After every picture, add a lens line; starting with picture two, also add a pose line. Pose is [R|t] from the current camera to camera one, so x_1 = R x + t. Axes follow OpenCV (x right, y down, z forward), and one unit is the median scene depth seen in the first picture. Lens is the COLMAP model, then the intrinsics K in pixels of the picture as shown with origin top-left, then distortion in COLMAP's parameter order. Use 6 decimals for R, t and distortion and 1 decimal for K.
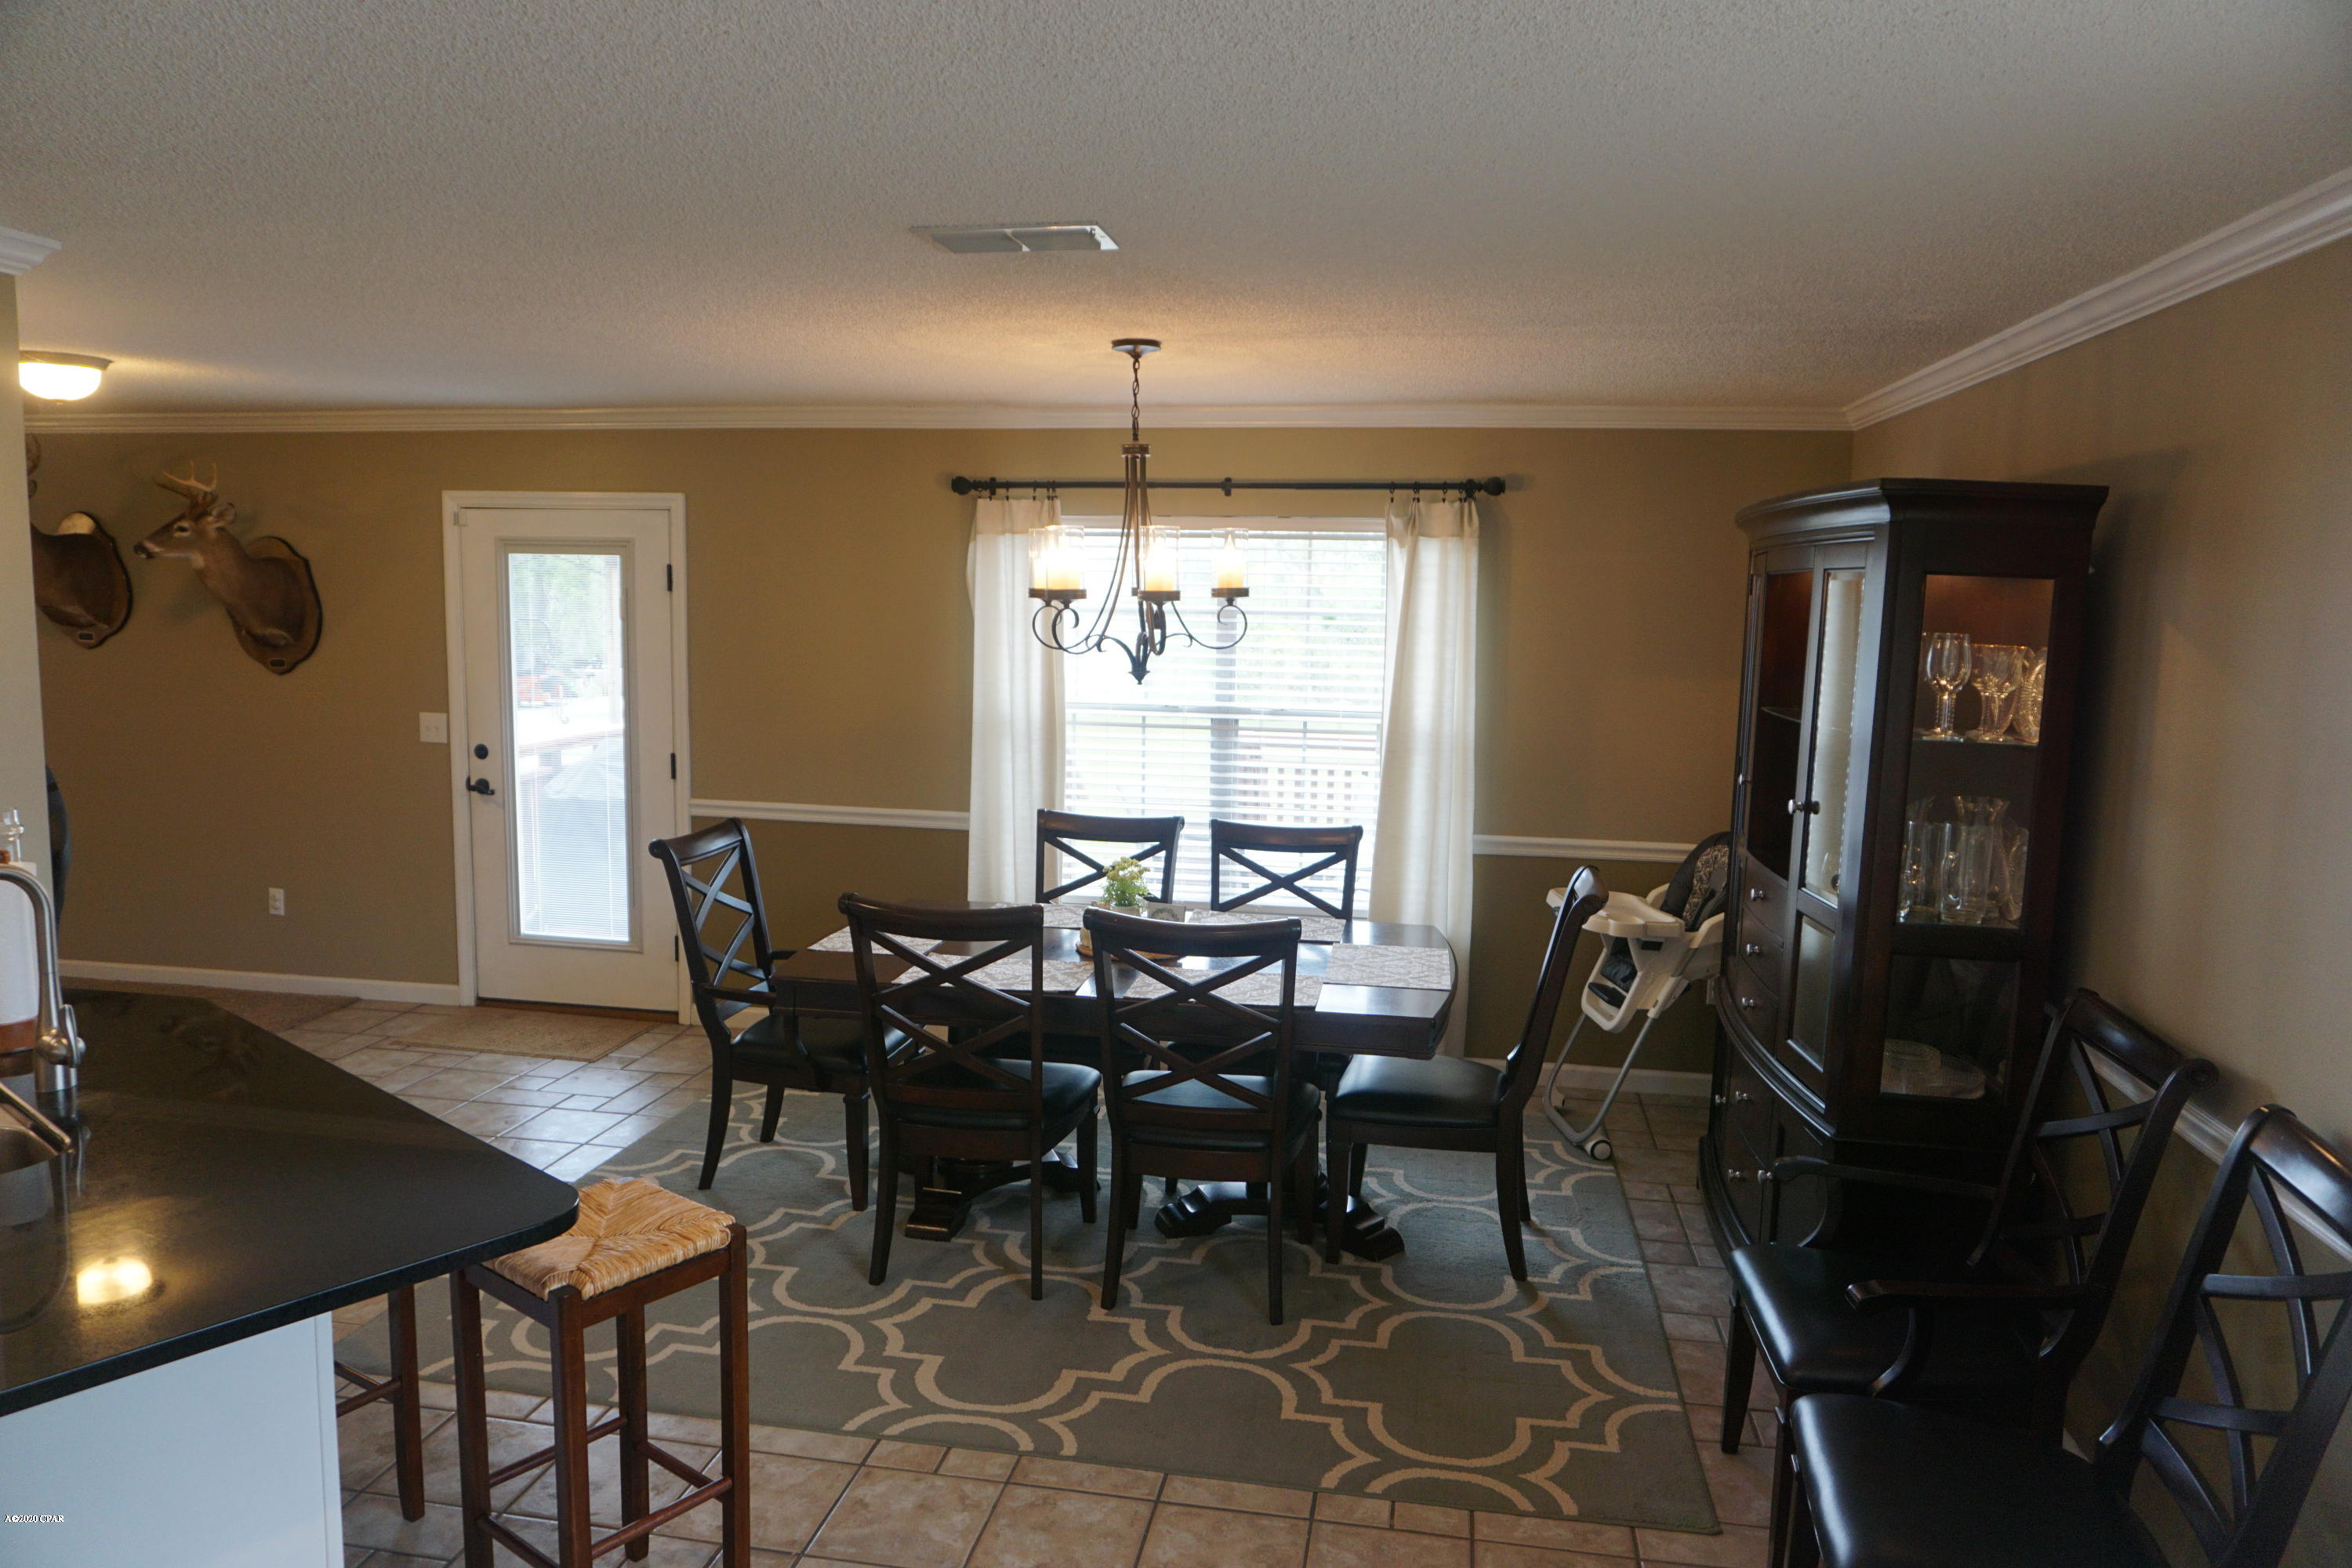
lens RADIAL K [[1567.5, 0, 1170.7], [0, 1567.5, 764.9], [0, 0, 1]] dist [-0.056835, 0.045791]
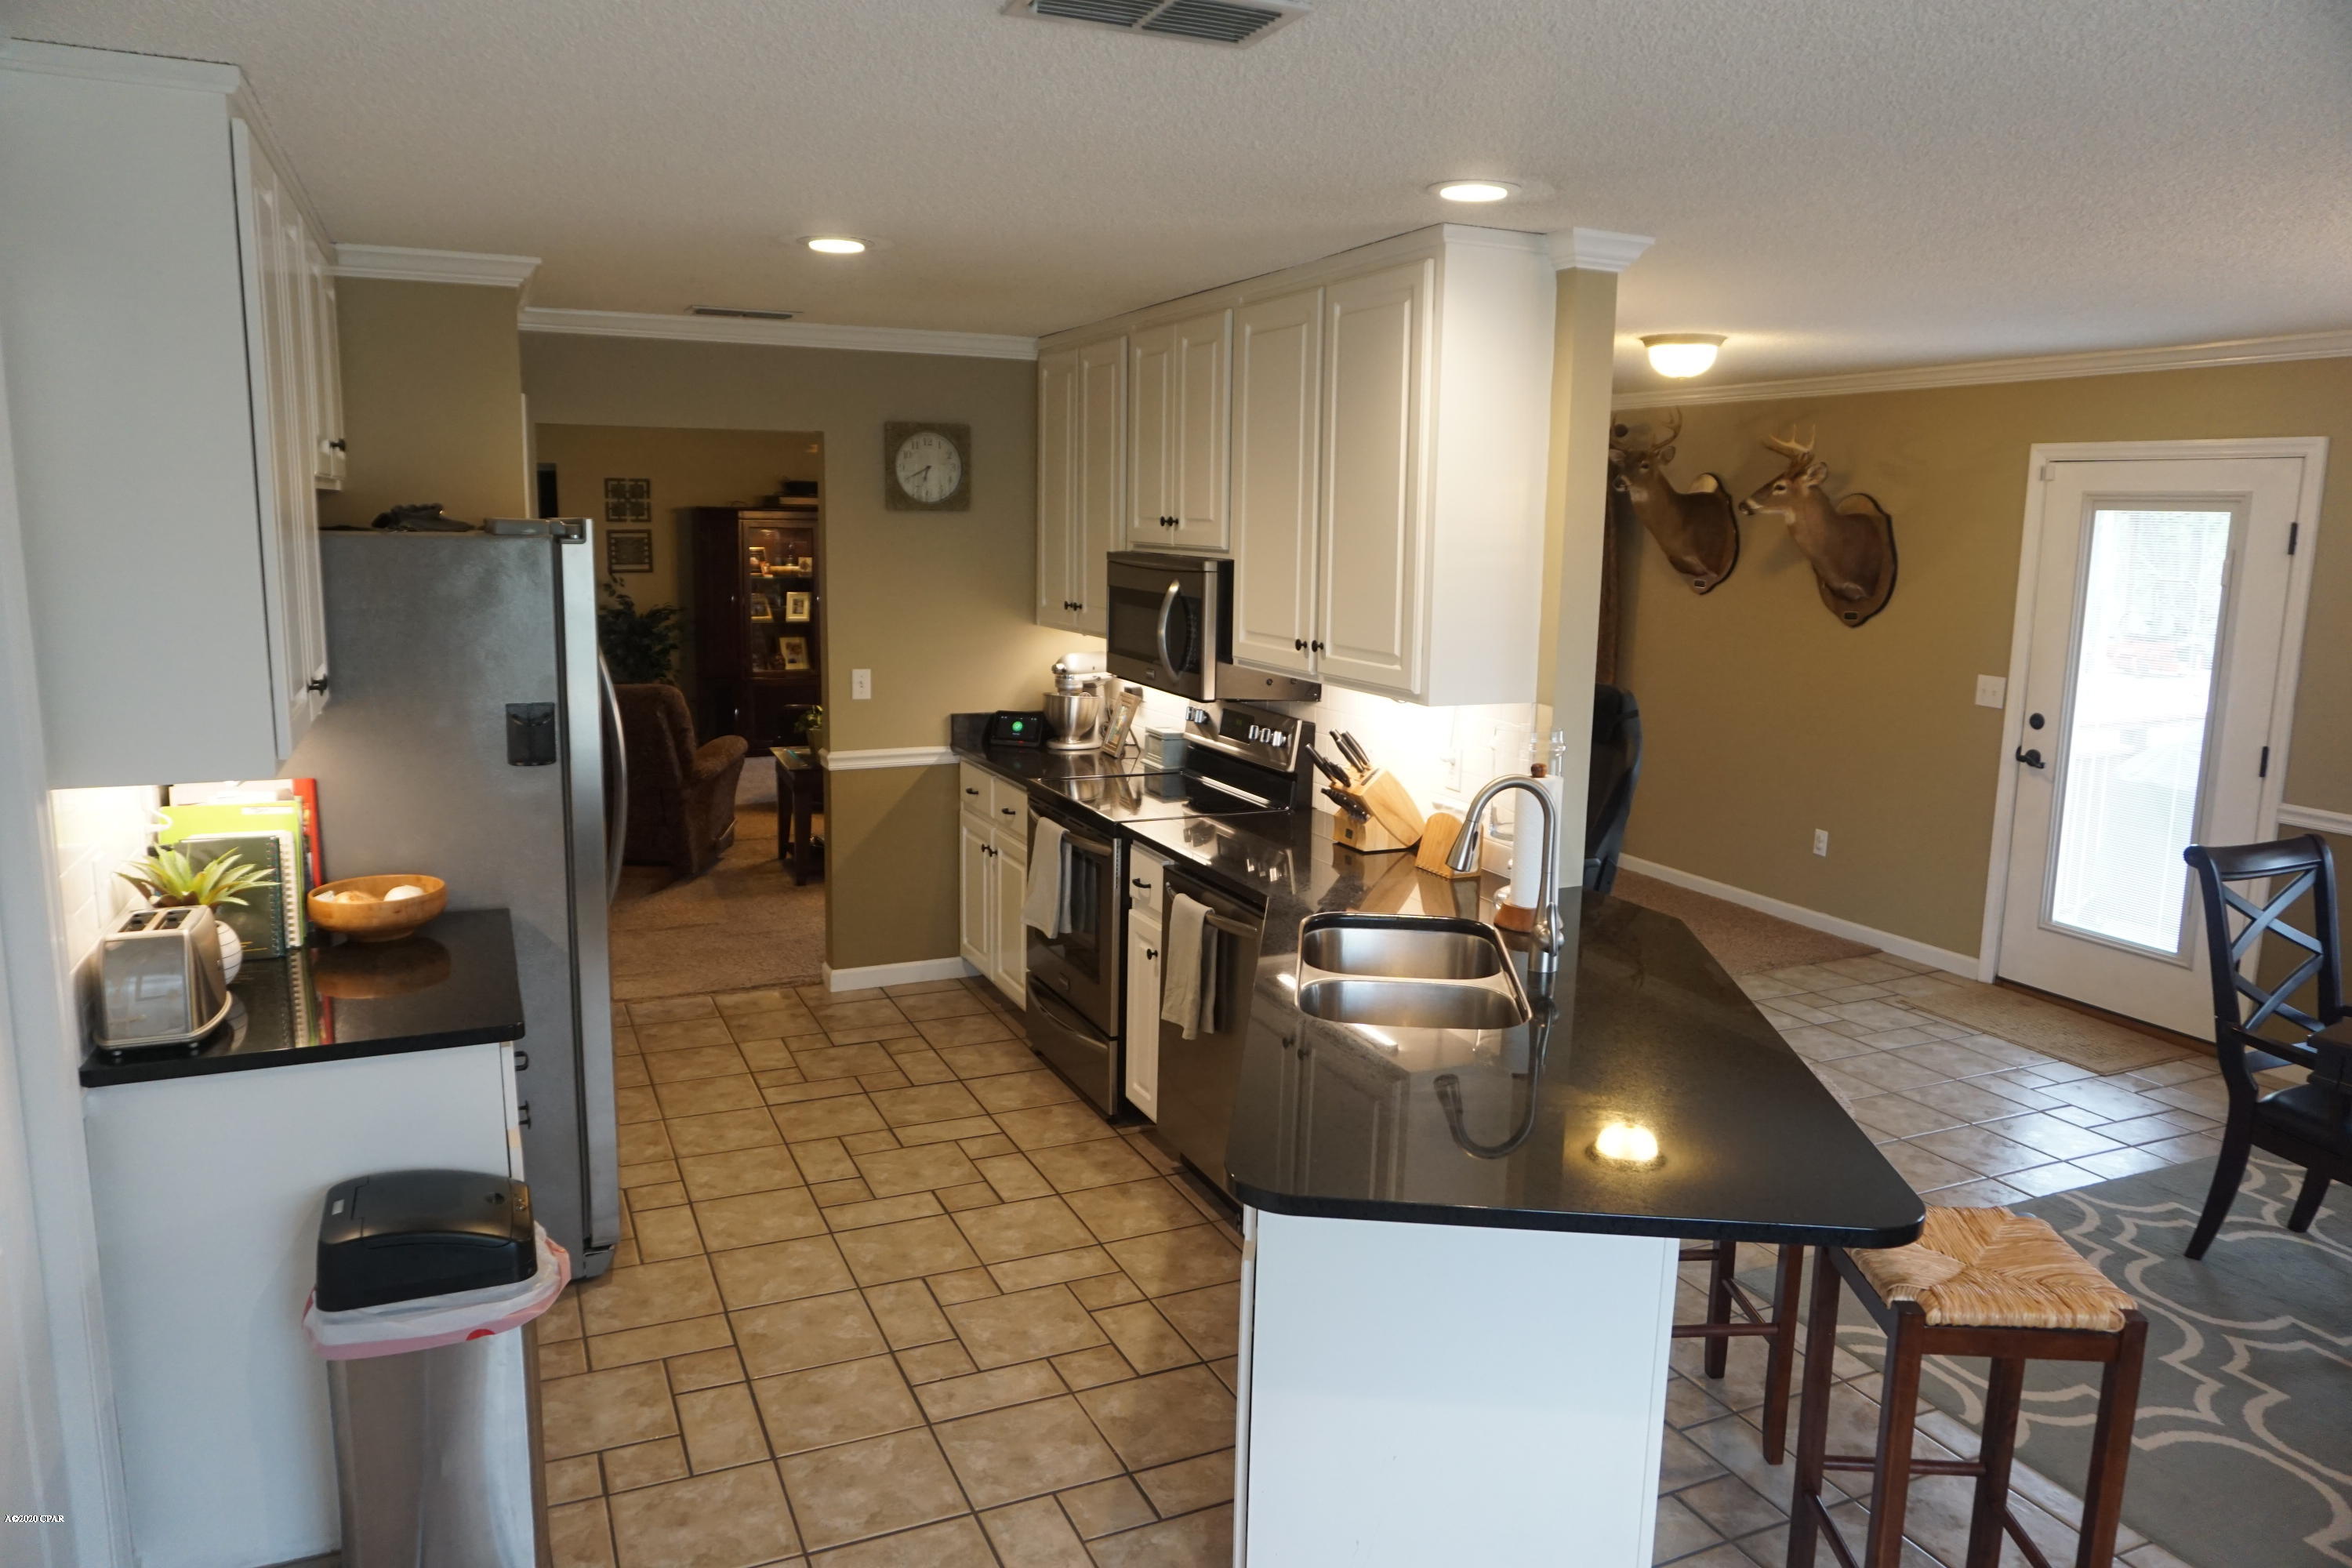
lens RADIAL K [[1567.5, 0, 1170.7], [0, 1567.5, 764.9], [0, 0, 1]] dist [-0.056835, 0.045791]
pose [[0.564942, 0.124878, -0.815626, 0.030312], [-0.101155, 0.991507, 0.081742, -0.006300], [0.818907, 0.036325, 0.572776, 0.034957]]
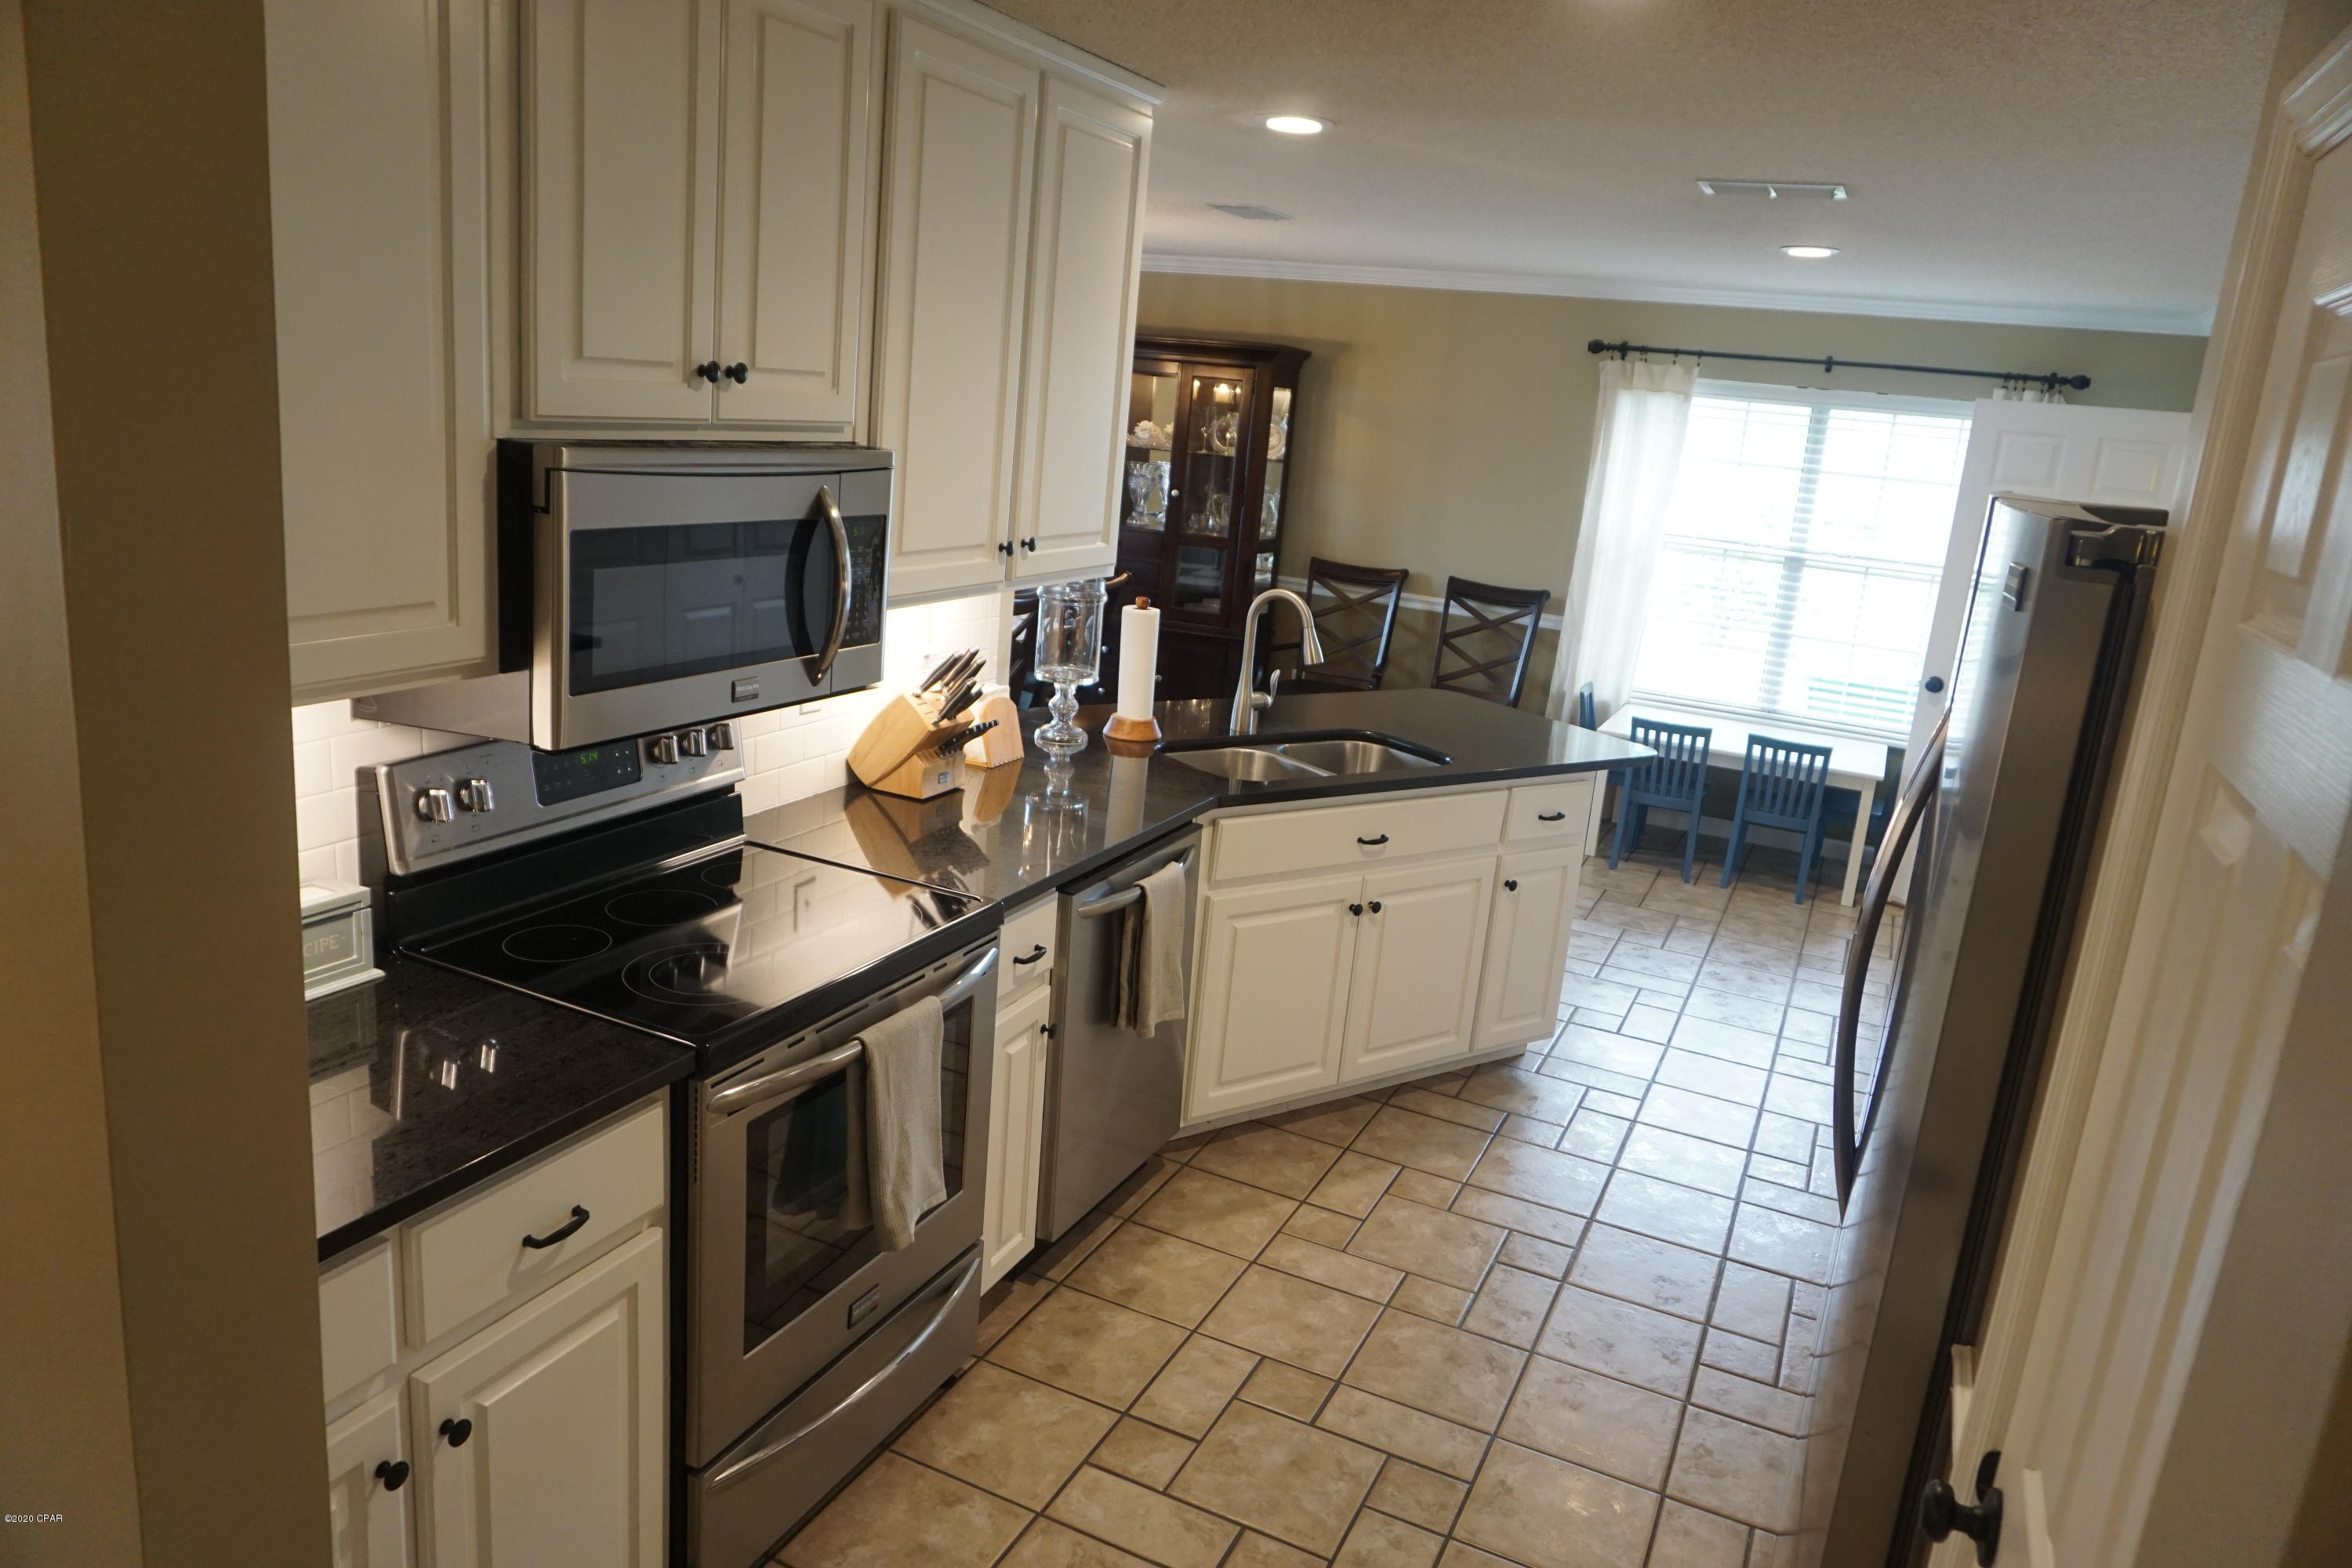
lens RADIAL K [[1567.5, 0, 1170.7], [0, 1567.5, 764.9], [0, 0, 1]] dist [-0.056835, 0.045791]
pose [[0.262477, -0.223028, 0.938810, -0.966272], [0.029266, 0.974315, 0.223280, -0.051445], [-0.964494, -0.031131, 0.262262, 0.272819]]
